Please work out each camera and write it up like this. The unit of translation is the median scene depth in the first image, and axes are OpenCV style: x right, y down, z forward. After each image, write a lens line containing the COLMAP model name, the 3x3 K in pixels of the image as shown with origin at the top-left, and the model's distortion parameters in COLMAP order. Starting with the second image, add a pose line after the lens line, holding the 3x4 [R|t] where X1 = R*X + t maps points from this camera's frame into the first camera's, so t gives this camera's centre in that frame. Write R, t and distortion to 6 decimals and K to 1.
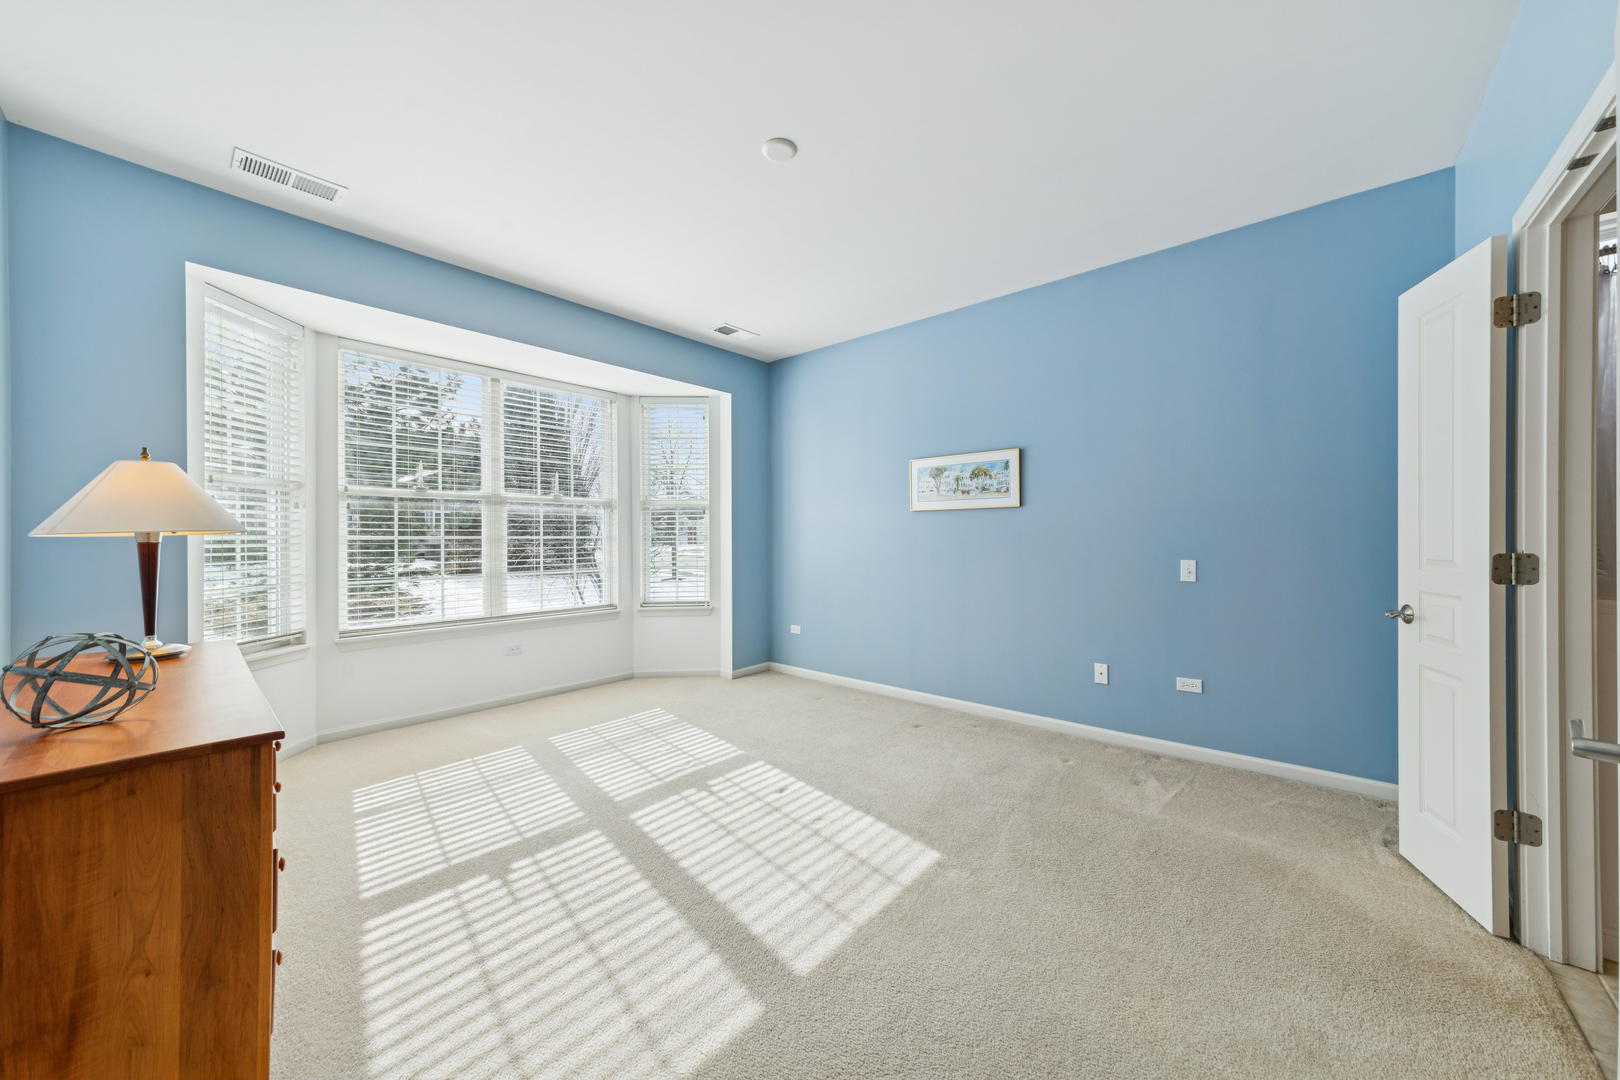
lens RADIAL K [[582.1, 0, 810.0], [0, 582.1, 540.0], [0, 0, 1]] dist [-0.000249, 0.000015]
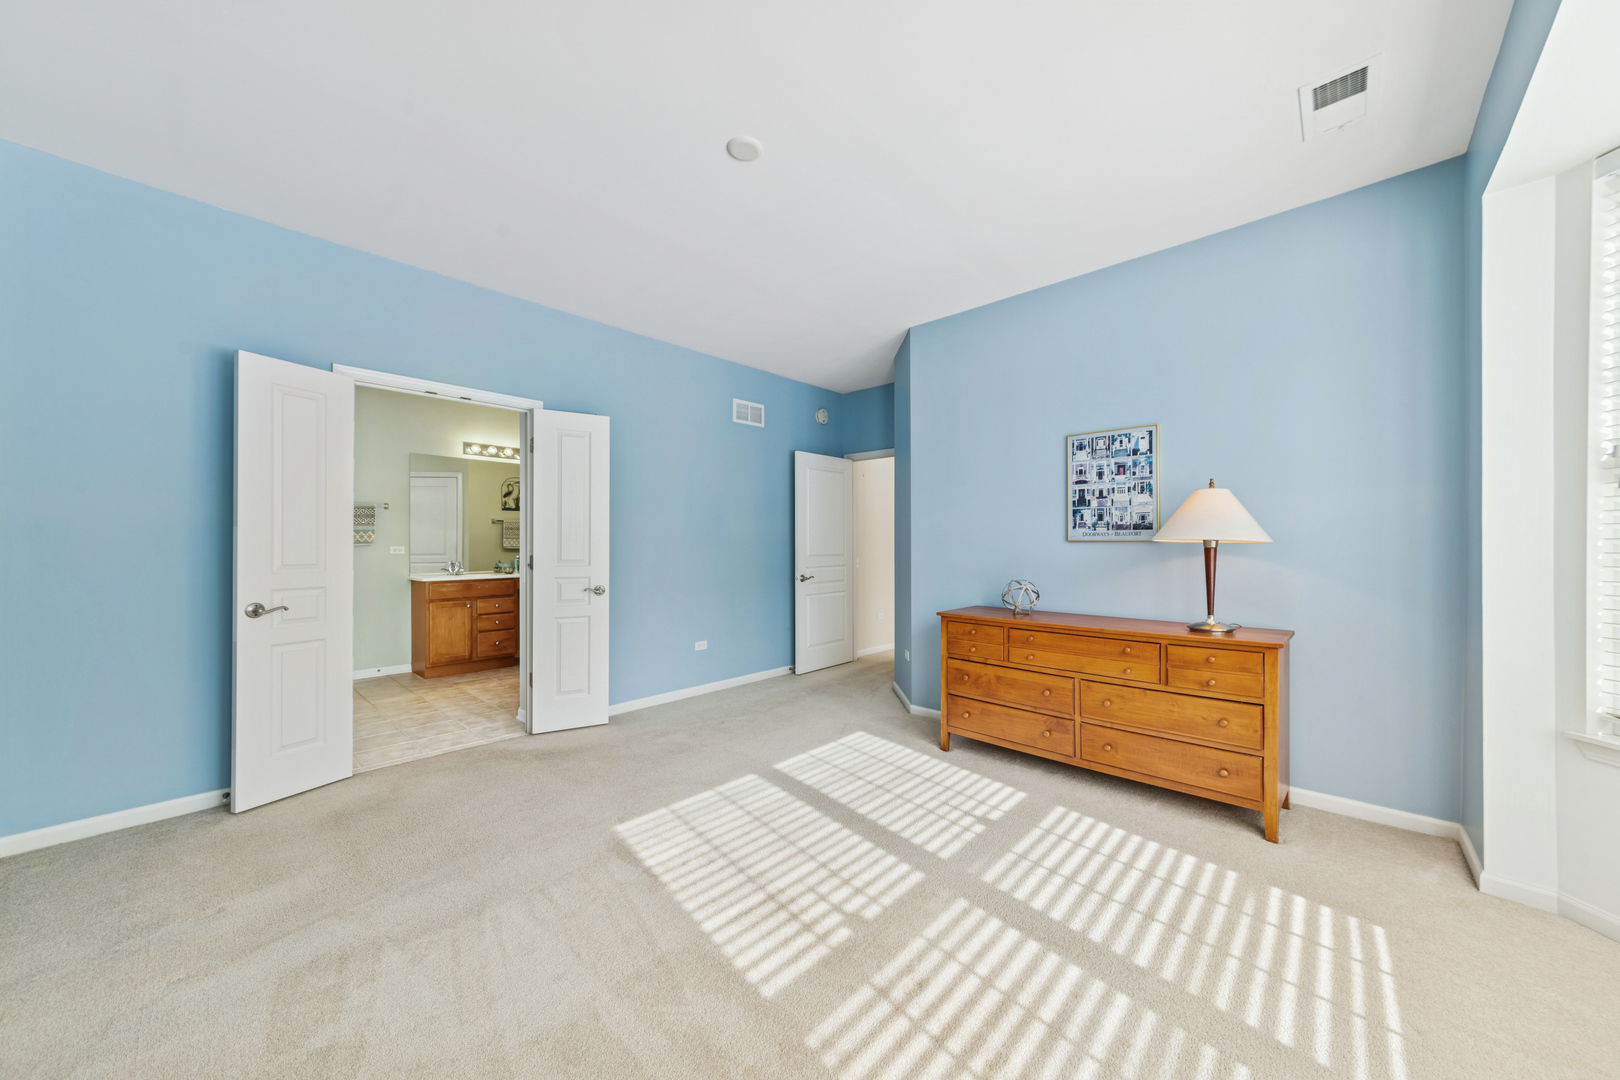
lens RADIAL K [[572.4, 0, 810.0], [0, 572.4, 540.0], [0, 0, 1]] dist [0.000070, 0.000007]
pose [[-0.999418, 0.002914, 0.034001, -0.190855], [0.002864, 0.999995, -0.001517, -0.015531], [-0.034006, -0.001419, -0.999421, 2.034941]]
